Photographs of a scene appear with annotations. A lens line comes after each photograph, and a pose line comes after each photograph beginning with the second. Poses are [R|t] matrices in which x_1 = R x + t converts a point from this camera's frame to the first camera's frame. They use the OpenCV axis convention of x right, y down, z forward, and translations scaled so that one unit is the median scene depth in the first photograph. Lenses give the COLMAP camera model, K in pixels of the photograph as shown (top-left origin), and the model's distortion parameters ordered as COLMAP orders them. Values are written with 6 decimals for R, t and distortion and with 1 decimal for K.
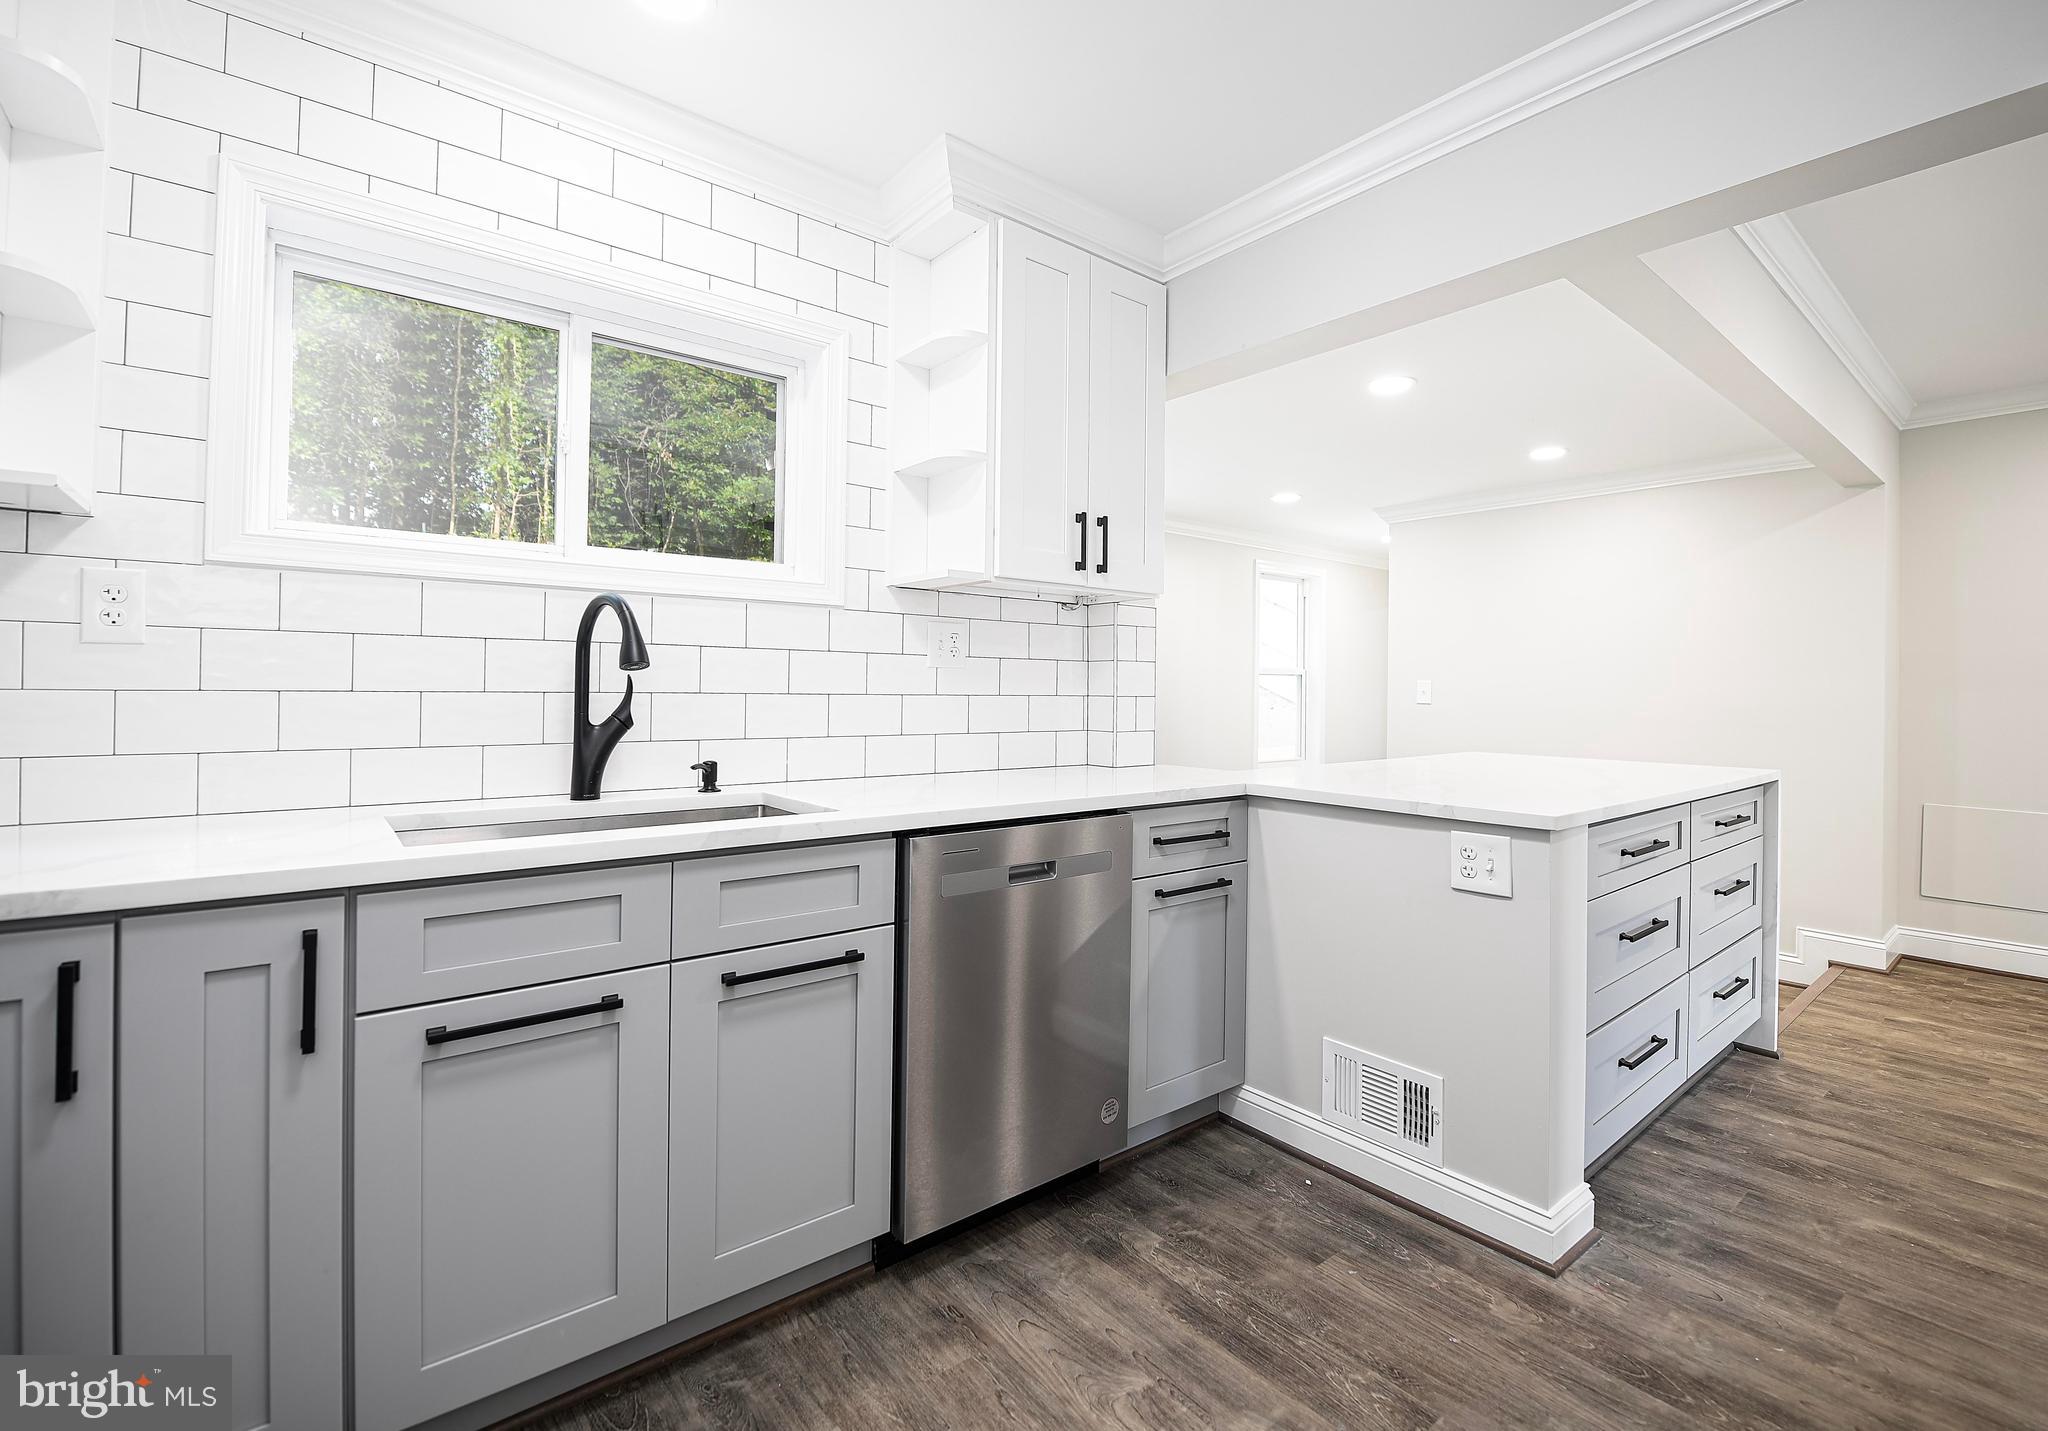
lens RADIAL K [[909.9, 0, 1044.0], [0, 909.9, 673.9], [0, 0, 1]] dist [-0.017596, -0.000860]
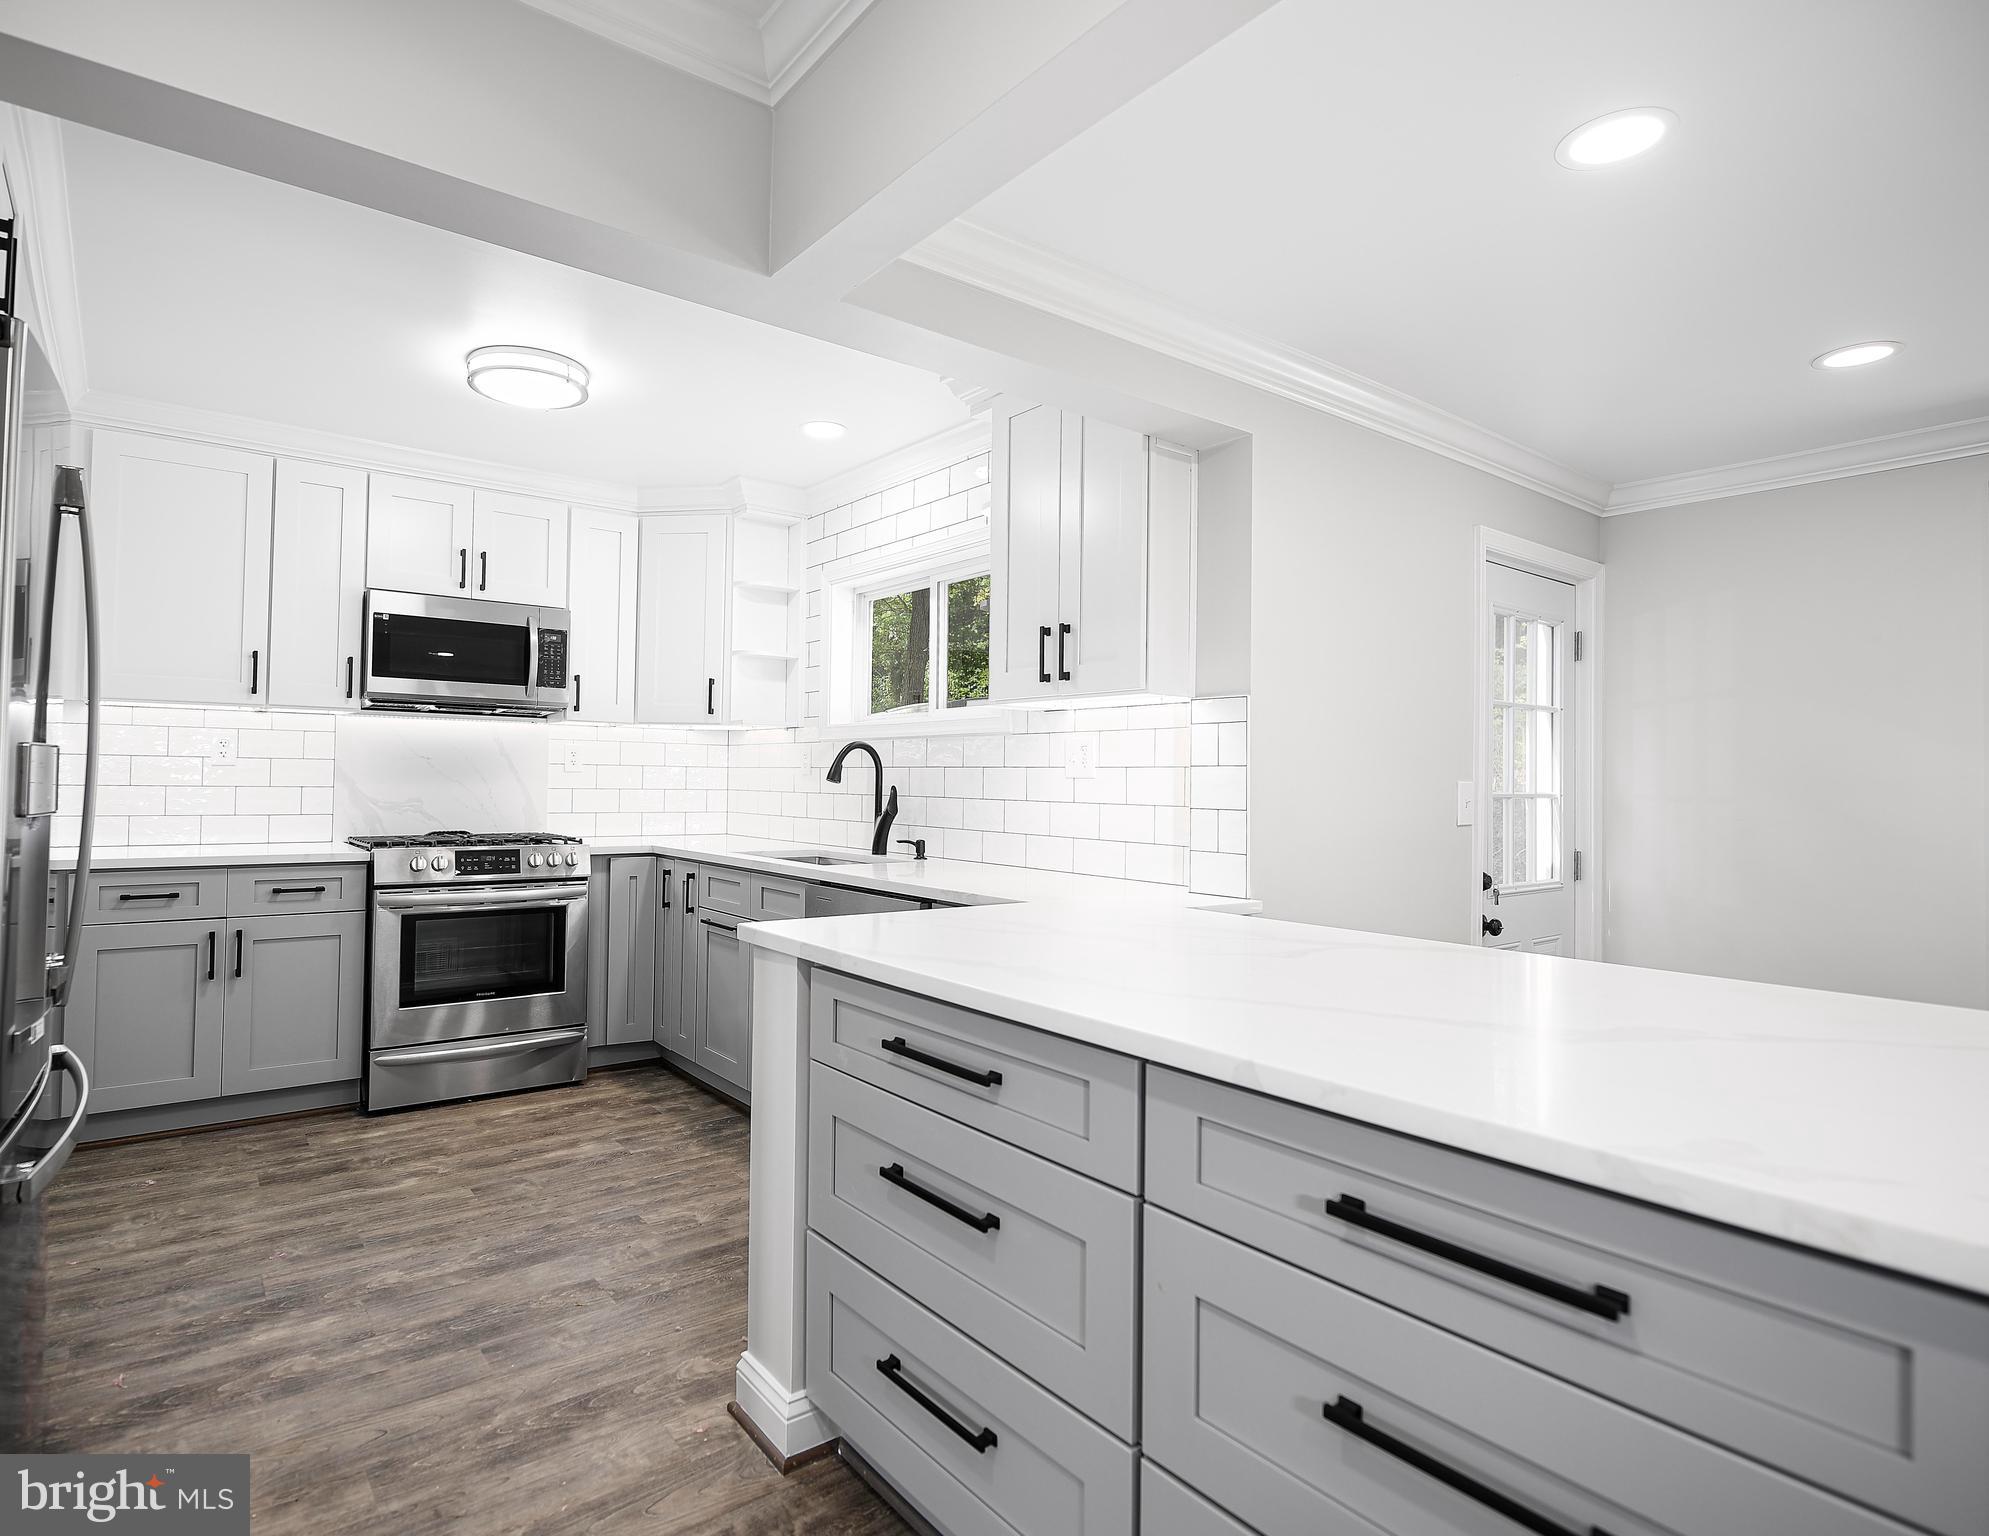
lens RADIAL K [[1058.5, 0, 928.2], [0, 1058.5, 756.3], [0, 0, 1]] dist [-0.014919, -0.001688]
pose [[-0.050489, -0.032444, -0.998198, 1.647899], [-0.001754, 0.999474, -0.032397, 0.012125], [0.998723, 0.000116, -0.050519, 1.229063]]
